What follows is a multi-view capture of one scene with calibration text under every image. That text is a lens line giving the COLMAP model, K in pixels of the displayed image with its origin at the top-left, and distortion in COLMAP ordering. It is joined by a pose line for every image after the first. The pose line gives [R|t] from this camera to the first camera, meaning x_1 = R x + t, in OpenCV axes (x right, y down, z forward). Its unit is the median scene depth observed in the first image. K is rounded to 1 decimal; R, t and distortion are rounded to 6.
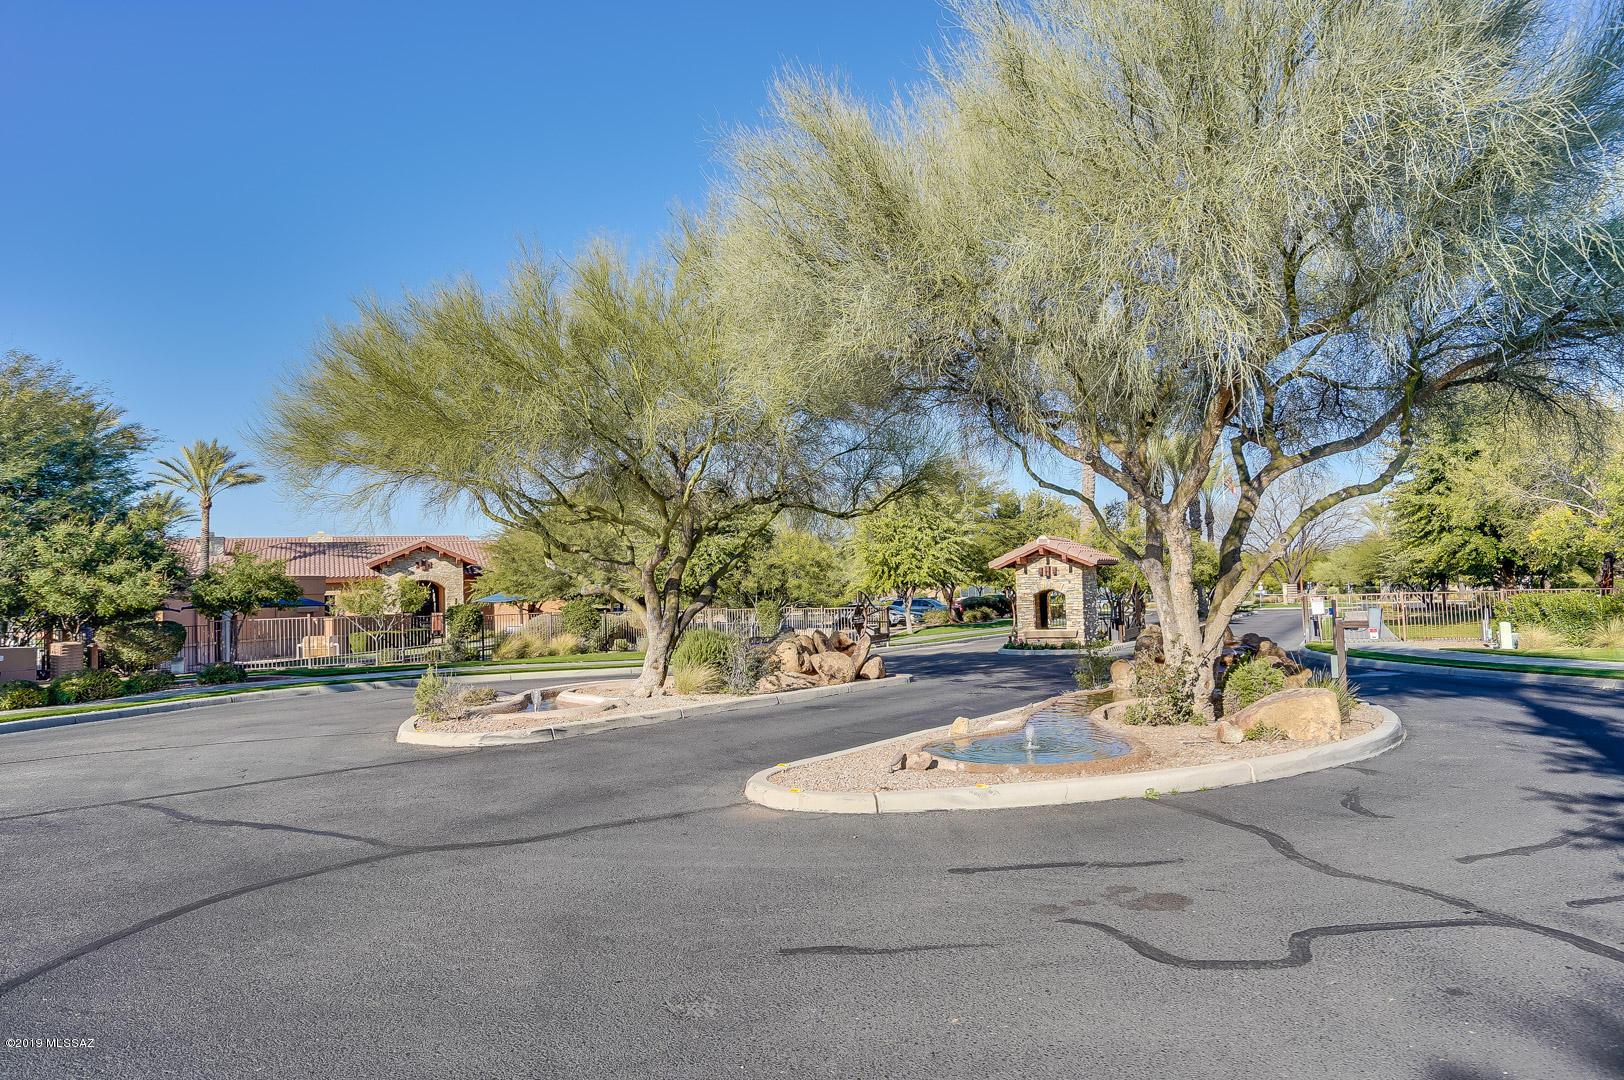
lens RADIAL K [[1059.5, 0, 812.0], [0, 1059.5, 540.0], [0, 0, 1]] dist [-0.002052, -0.000396]
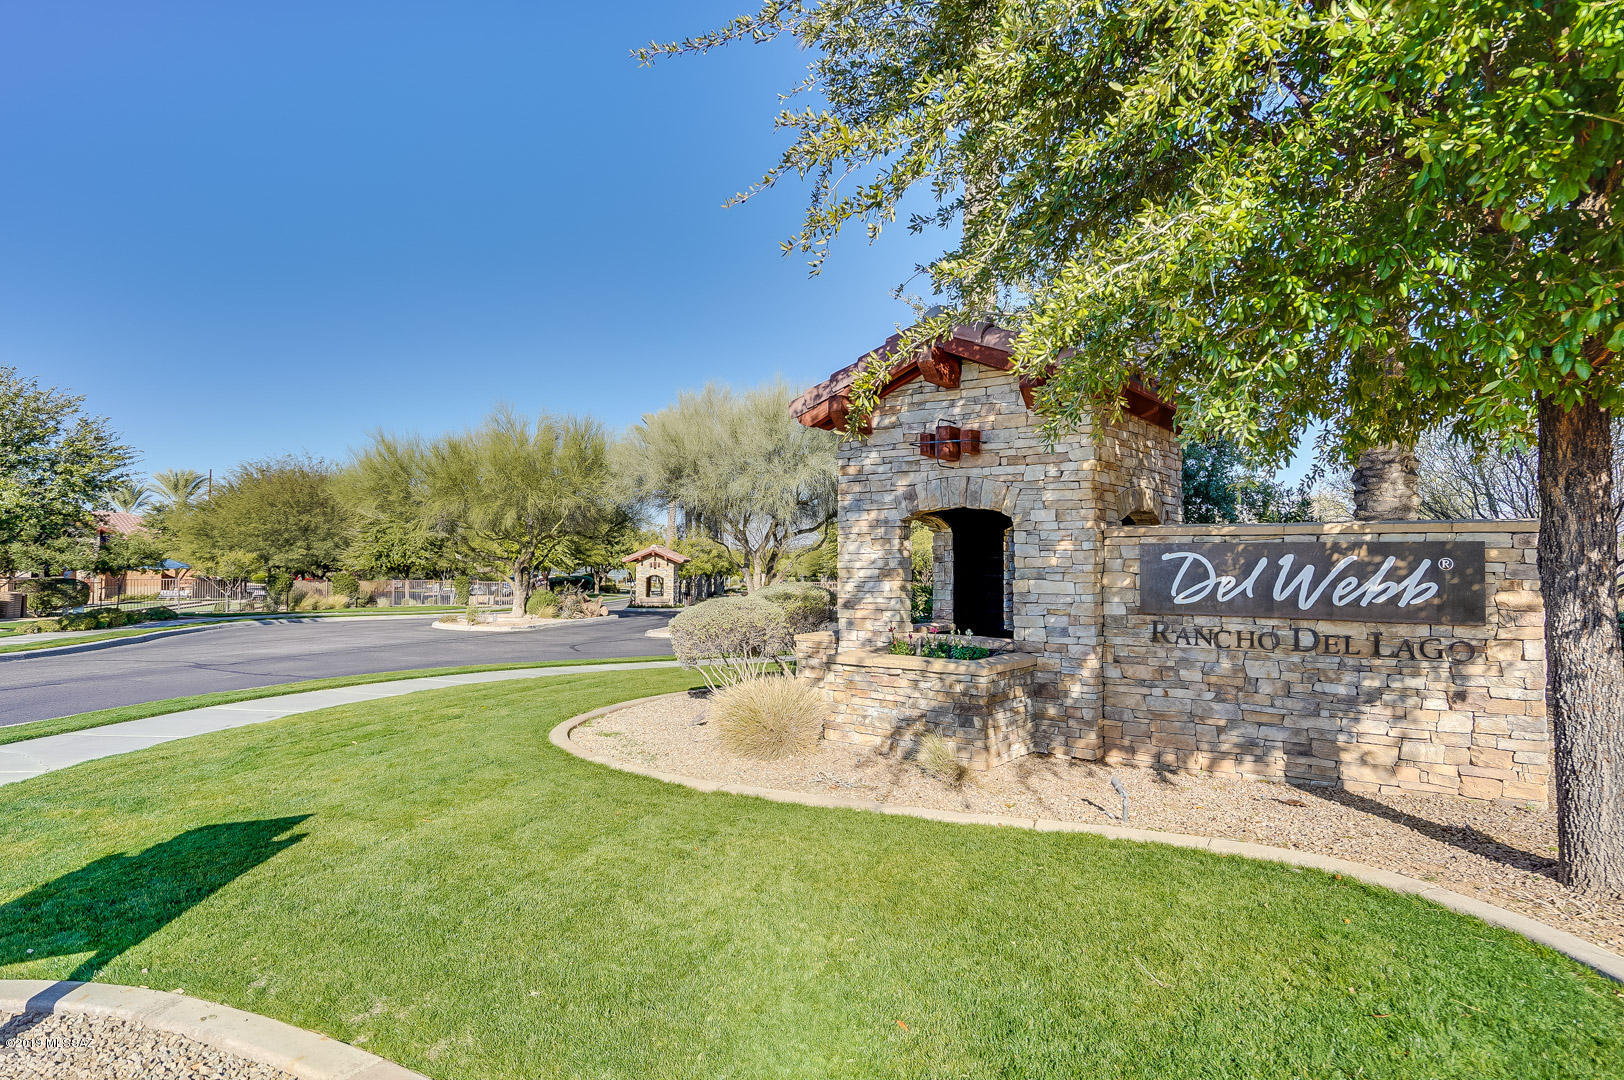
lens RADIAL K [[1059.5, 0, 812.0], [0, 1059.5, 540.0], [0, 0, 1]] dist [-0.002052, -0.000396]
pose [[0.885548, 0.044158, 0.462443, -0.413156], [-0.052388, 0.998614, 0.004964, -0.039038], [-0.461583, -0.028622, 0.886635, -0.784501]]
